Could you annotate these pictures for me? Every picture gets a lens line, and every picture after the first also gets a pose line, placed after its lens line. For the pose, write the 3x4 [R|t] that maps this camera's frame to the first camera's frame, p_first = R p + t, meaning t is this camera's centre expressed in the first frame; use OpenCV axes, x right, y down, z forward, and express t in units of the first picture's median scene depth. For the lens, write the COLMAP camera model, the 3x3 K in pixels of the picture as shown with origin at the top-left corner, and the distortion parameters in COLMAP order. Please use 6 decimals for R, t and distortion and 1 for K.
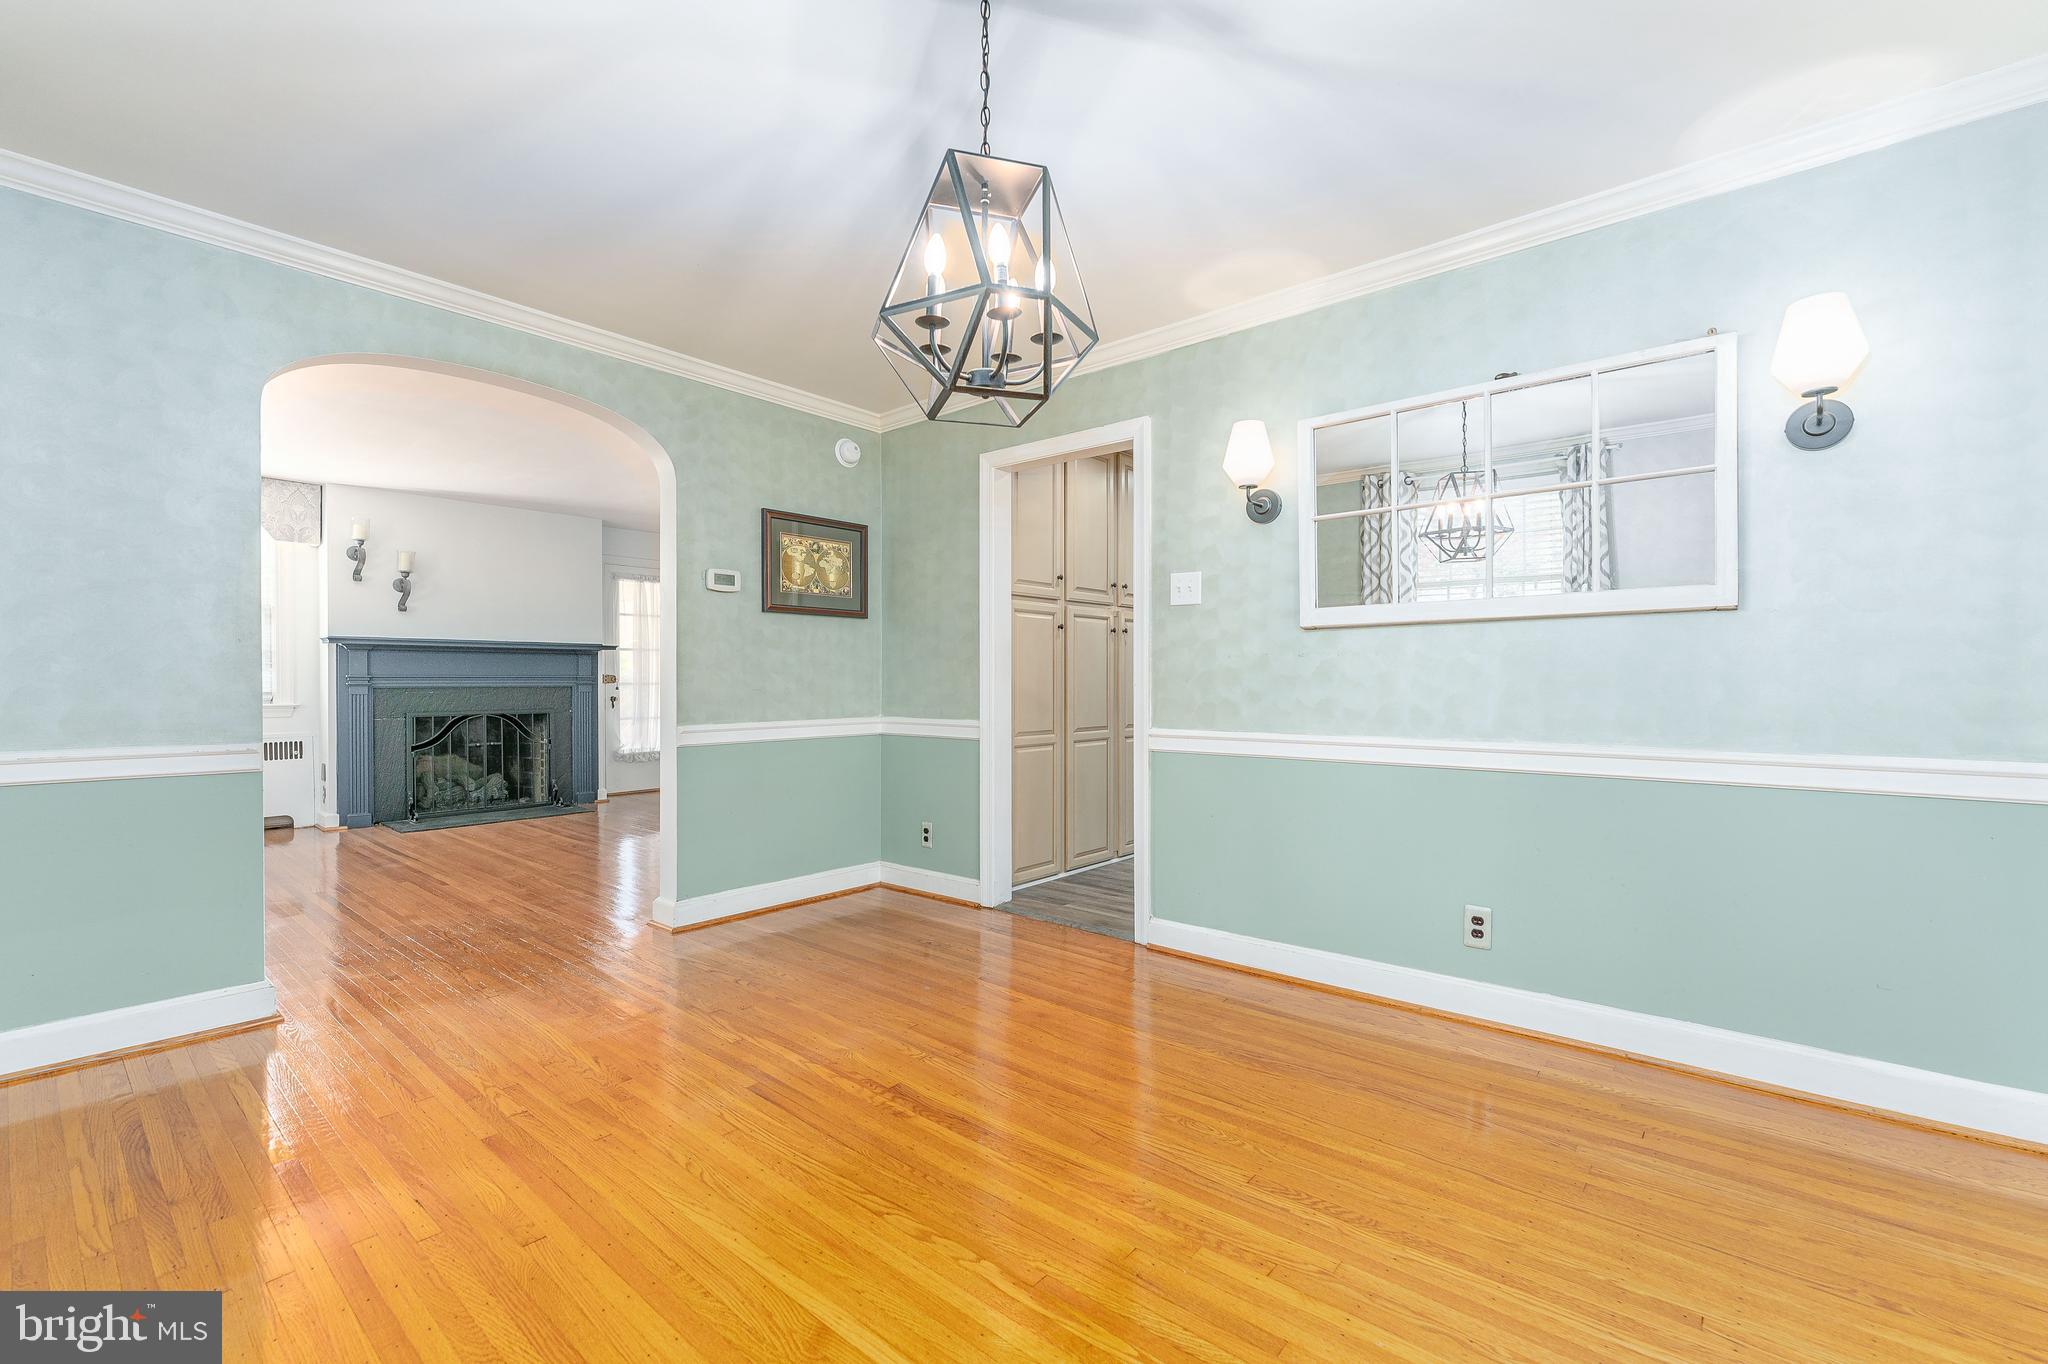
lens RADIAL K [[826.0, 0, 1034.8], [0, 826.0, 681.3], [0, 0, 1]] dist [0.016174, -0.000083]
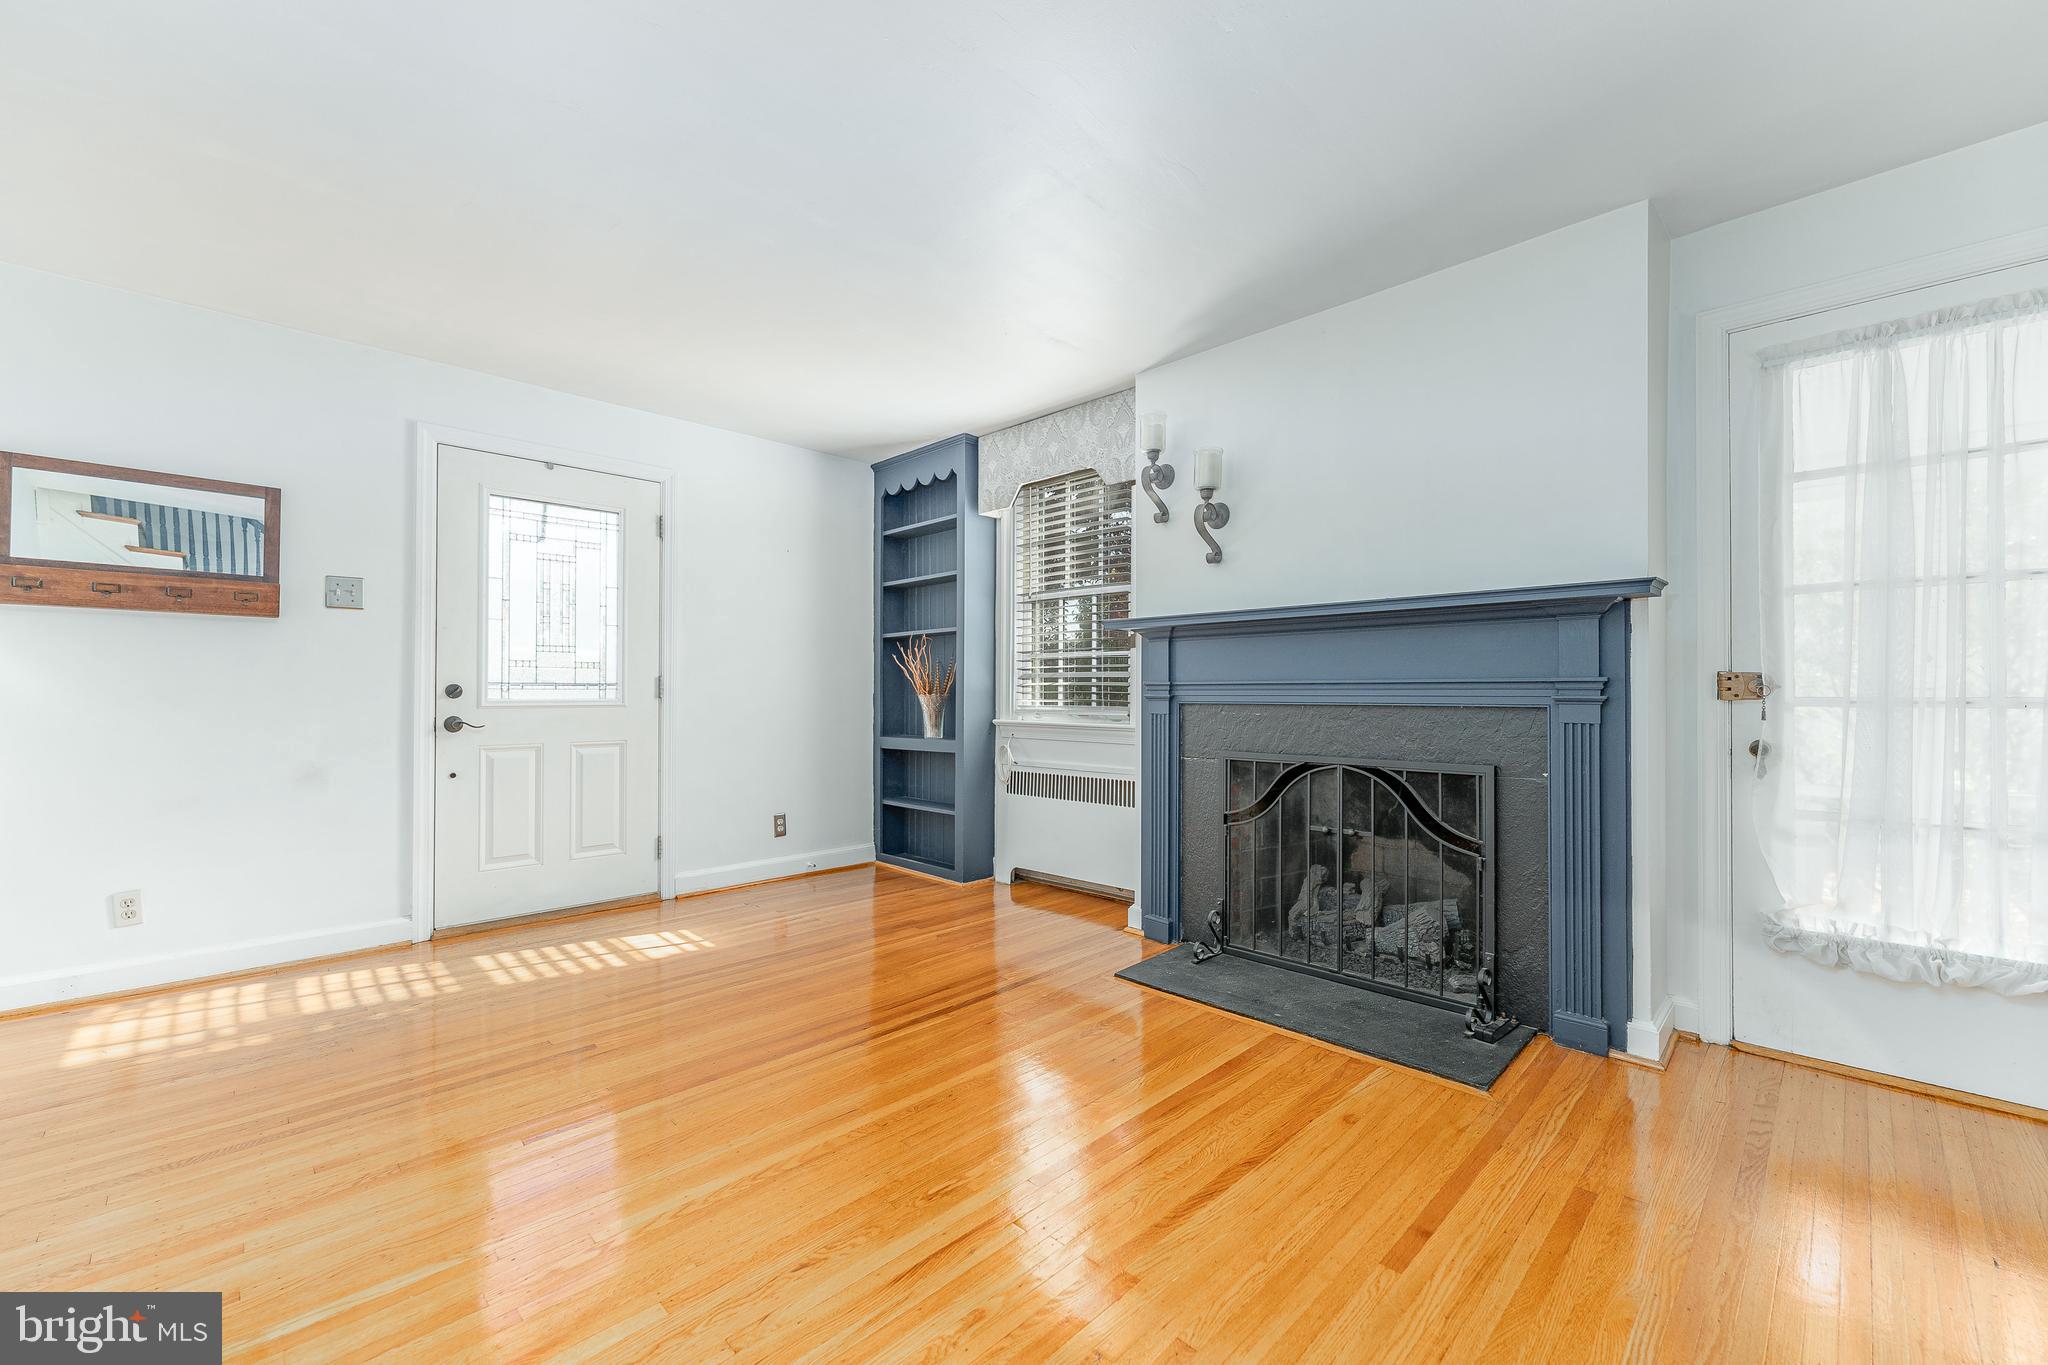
lens RADIAL K [[834.6, 0, 1031.3], [0, 834.6, 686.1], [0, 0, 1]] dist [0.001041, -0.000043]
pose [[-0.106405, -0.003888, -0.994315, -0.382630], [-0.004343, 0.999985, -0.003445, -0.002146], [0.994313, 0.003952, -0.106420, 1.787415]]
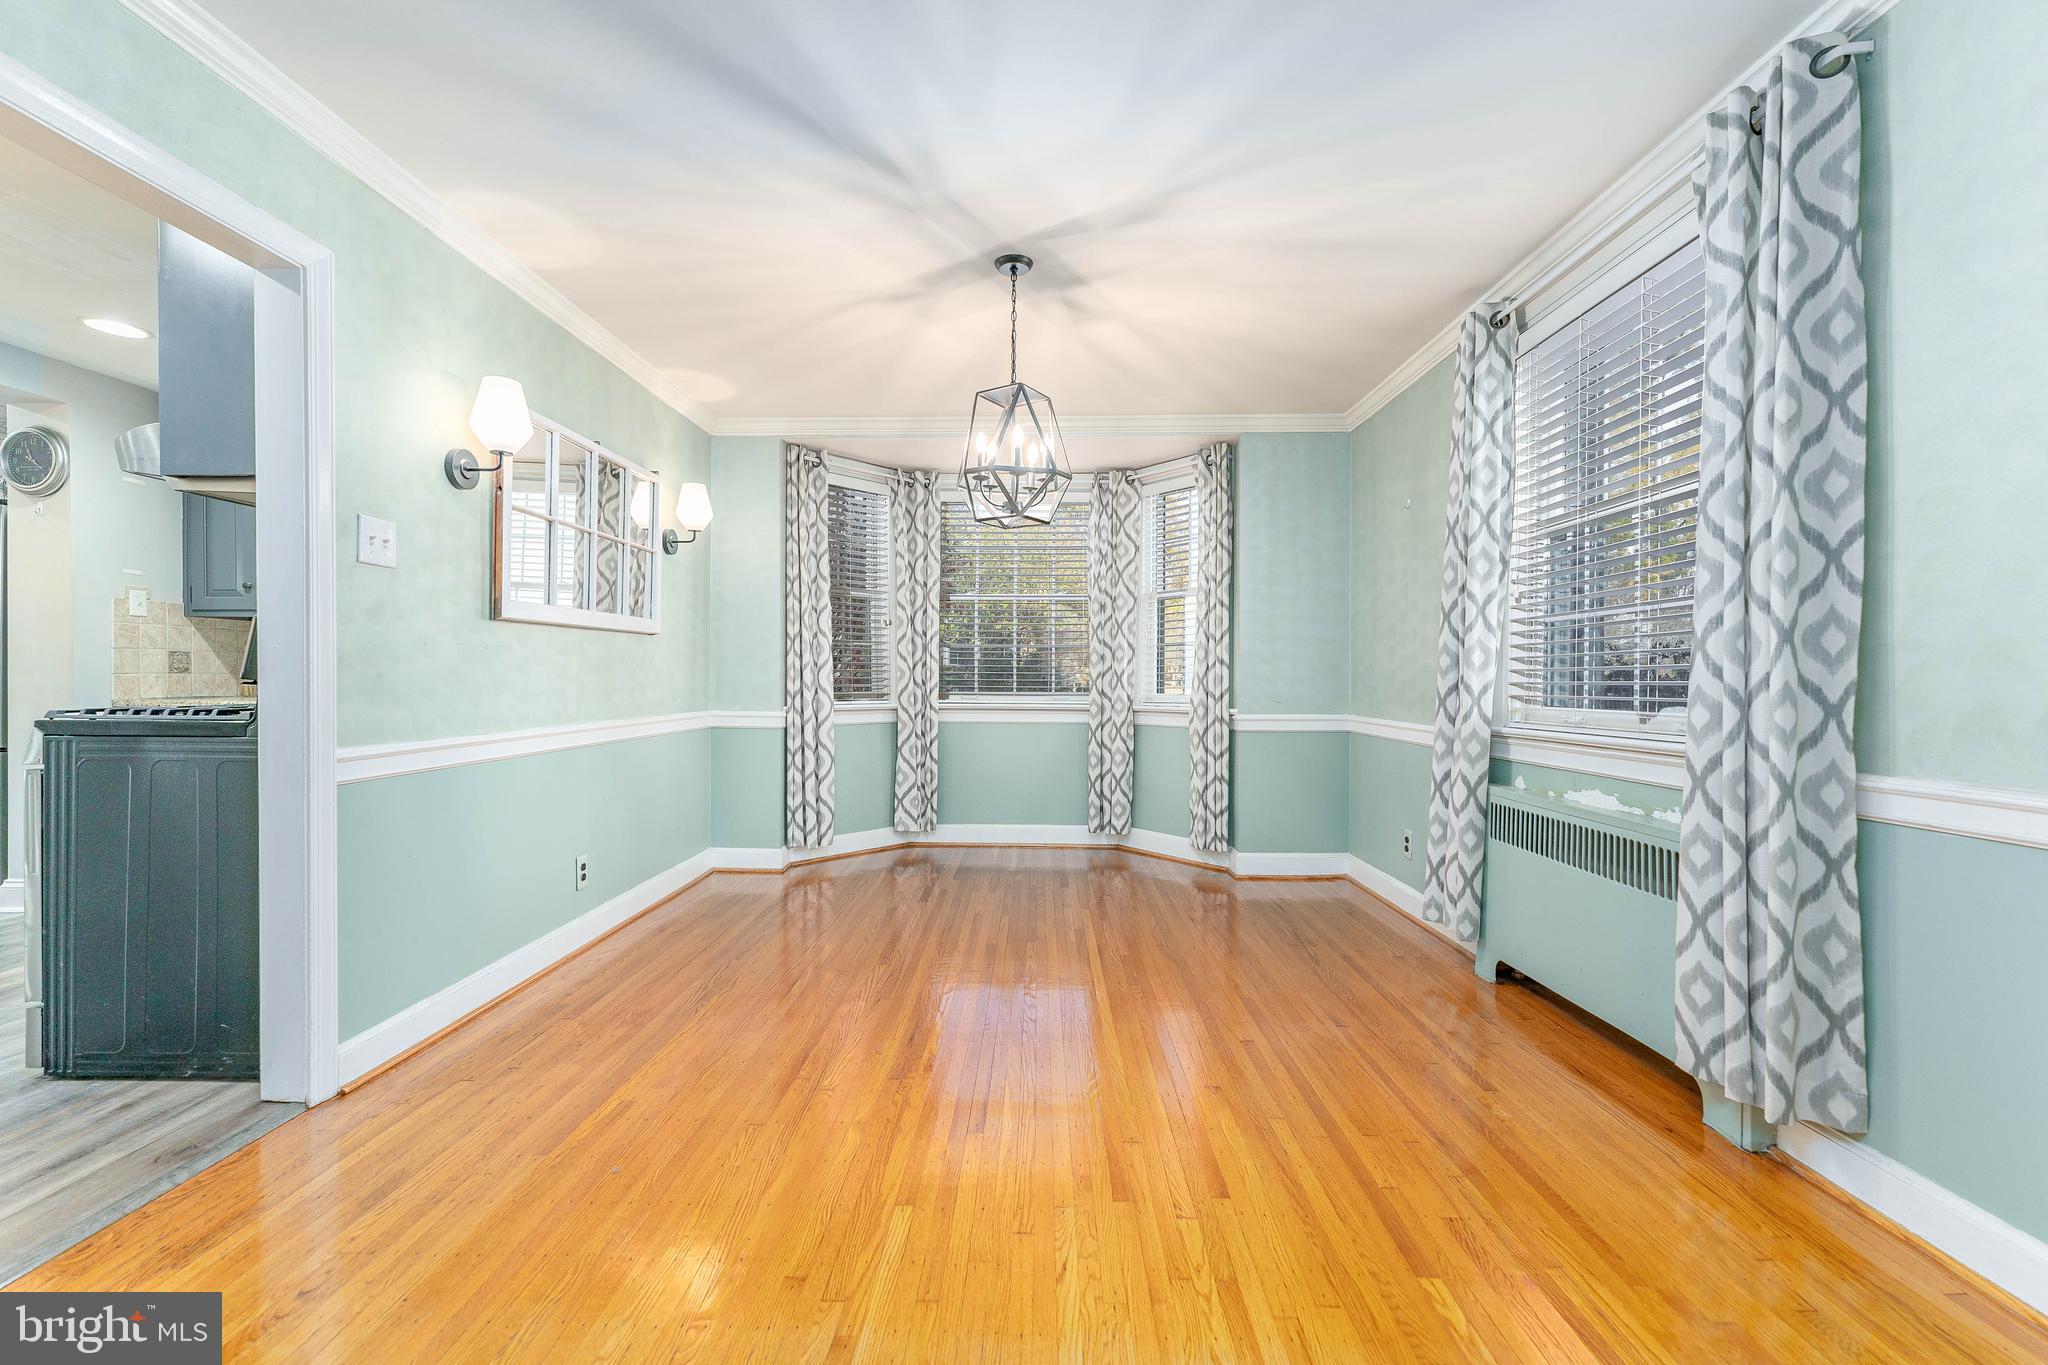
lens RADIAL K [[826.9, 0, 1024.0], [0, 826.9, 682.5], [0, 0, 1]] dist [-0.001275, -0.000419]
pose [[-0.606449, -0.005544, 0.795103, -0.729032], [-0.001568, 0.999982, 0.005777, 0.001244], [-0.795121, 0.002257, -0.606447, 1.038354]]
